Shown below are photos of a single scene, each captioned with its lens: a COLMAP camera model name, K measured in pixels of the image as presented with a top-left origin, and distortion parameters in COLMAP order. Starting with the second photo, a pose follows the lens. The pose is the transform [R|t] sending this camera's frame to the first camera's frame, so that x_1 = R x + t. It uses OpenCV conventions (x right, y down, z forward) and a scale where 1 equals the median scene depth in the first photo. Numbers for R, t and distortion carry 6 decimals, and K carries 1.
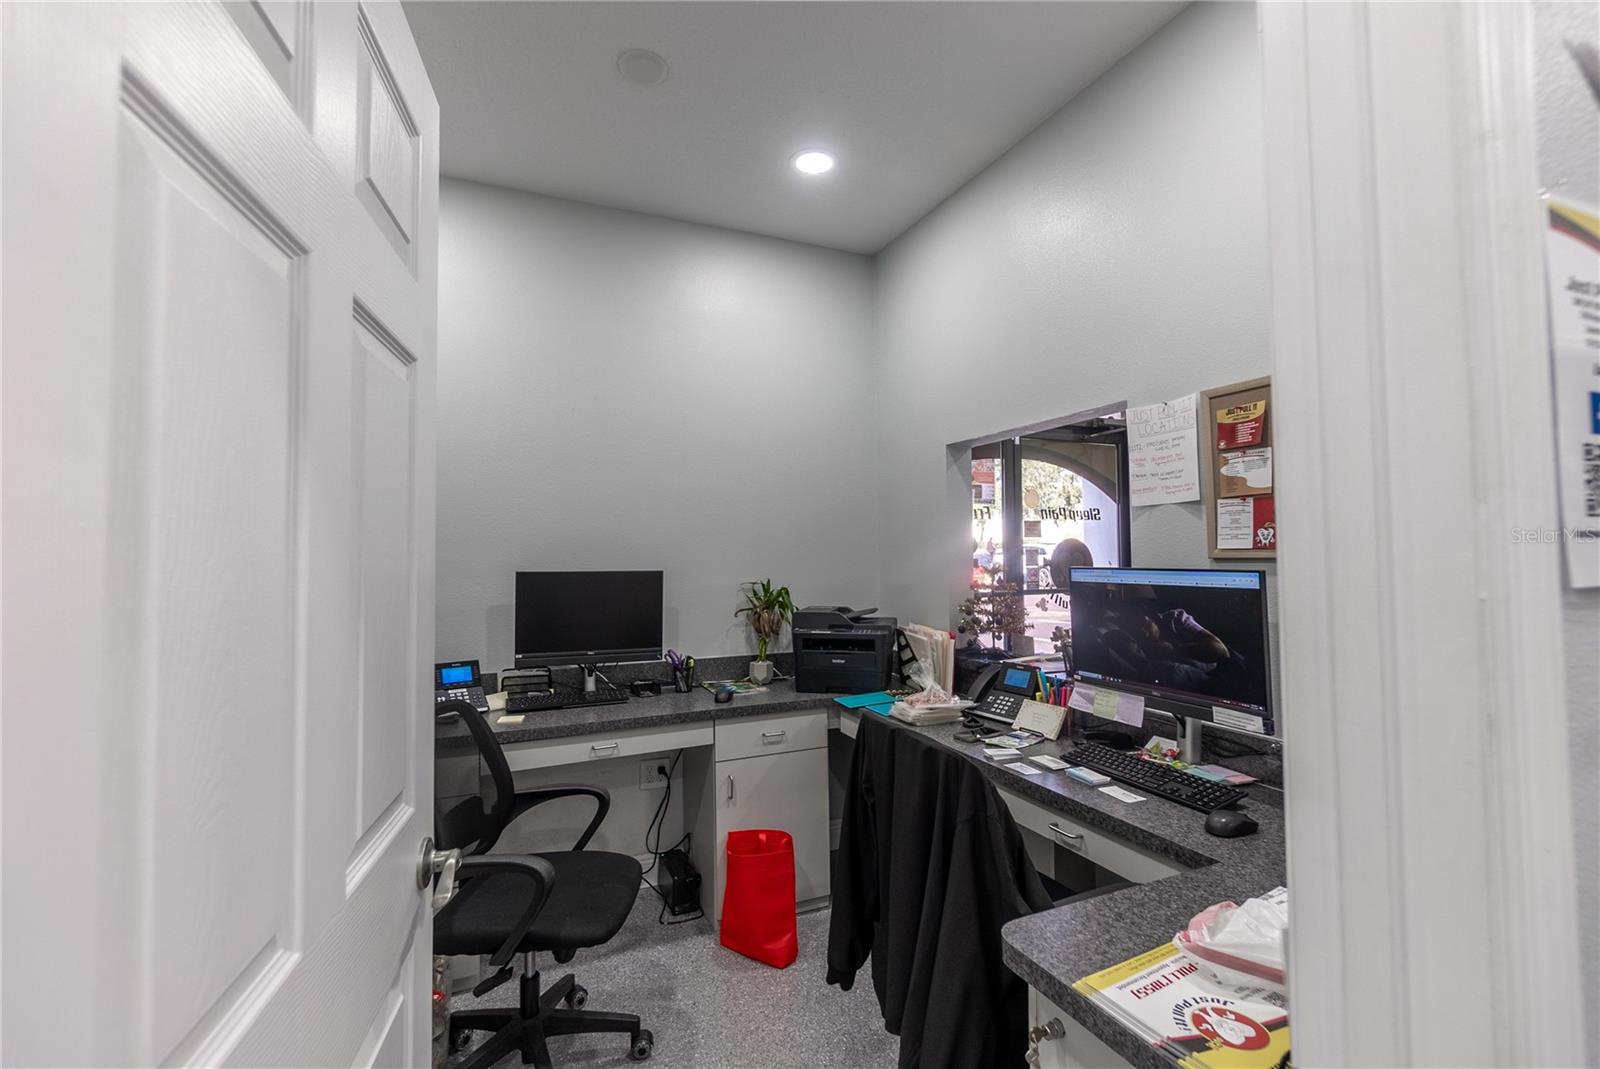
lens RADIAL K [[694.7, 0, 797.0], [0, 694.7, 532.7], [0, 0, 1]] dist [-0.002668, 0.000370]
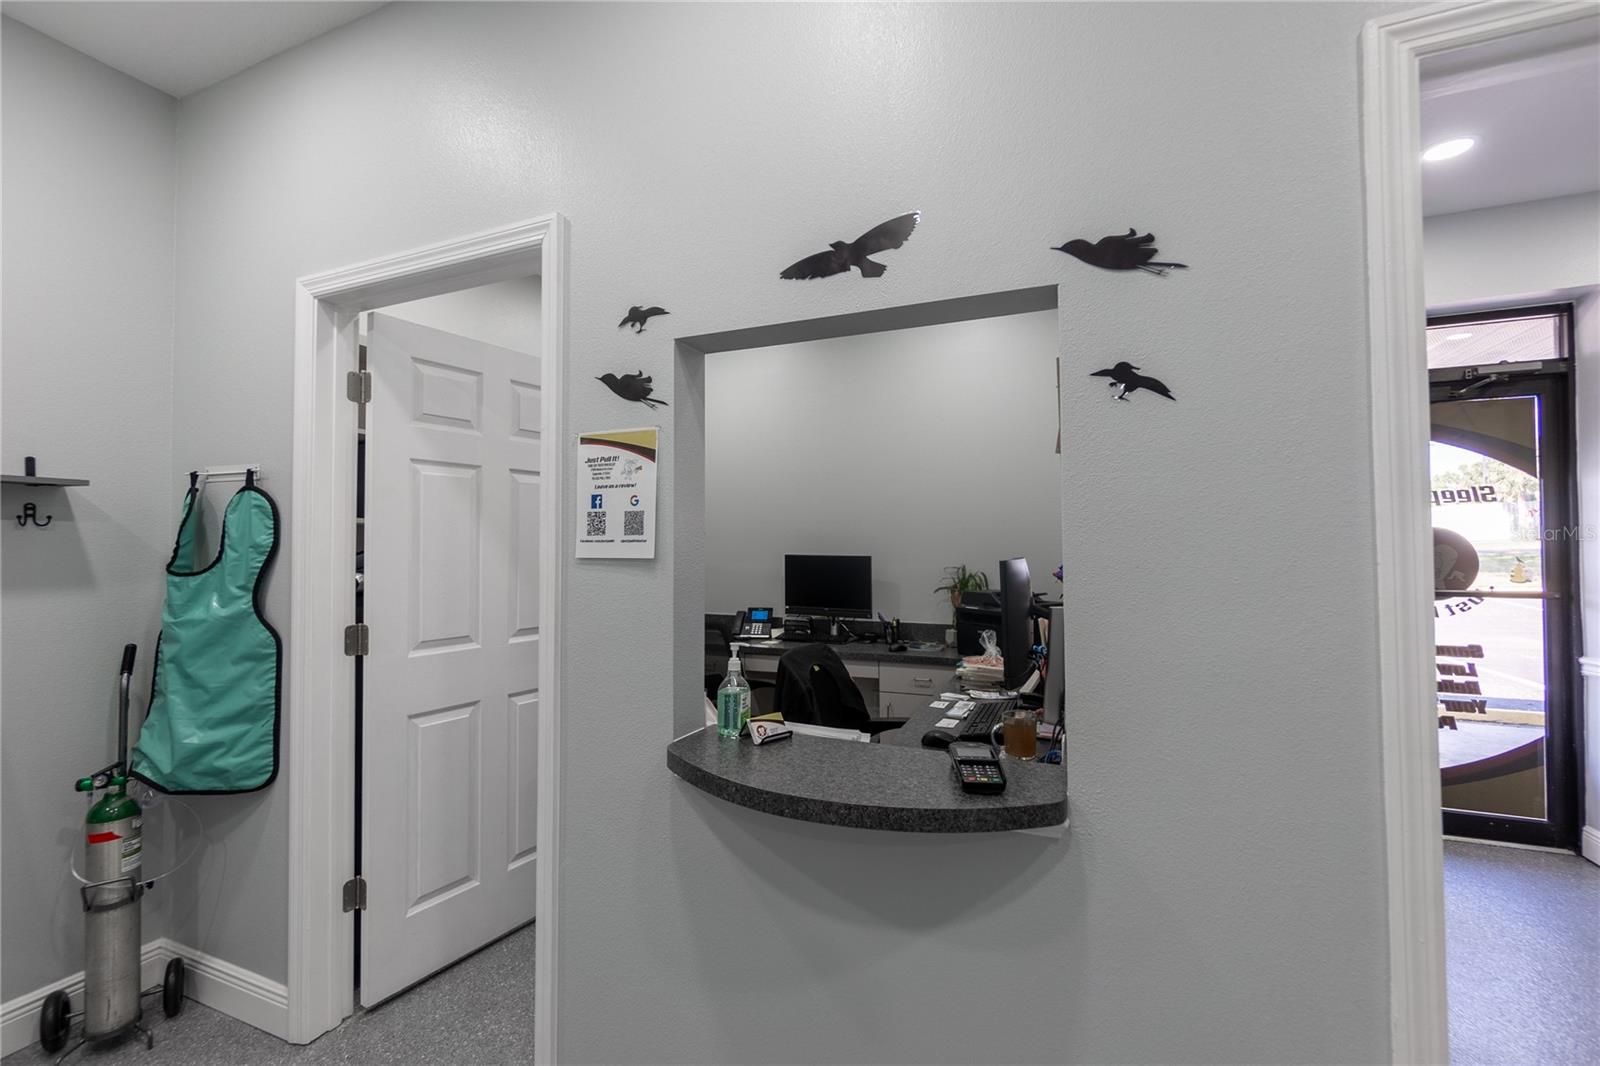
lens RADIAL K [[706.3, 0, 800.0], [0, 706.3, 533.0], [0, 0, 1]] dist [0.001393, 0.000633]
pose [[0.680018, -0.006457, -0.733167, 0.770163], [0.018589, 0.999792, 0.008436, -0.007403], [0.732959, -0.019366, 0.679997, -0.086652]]
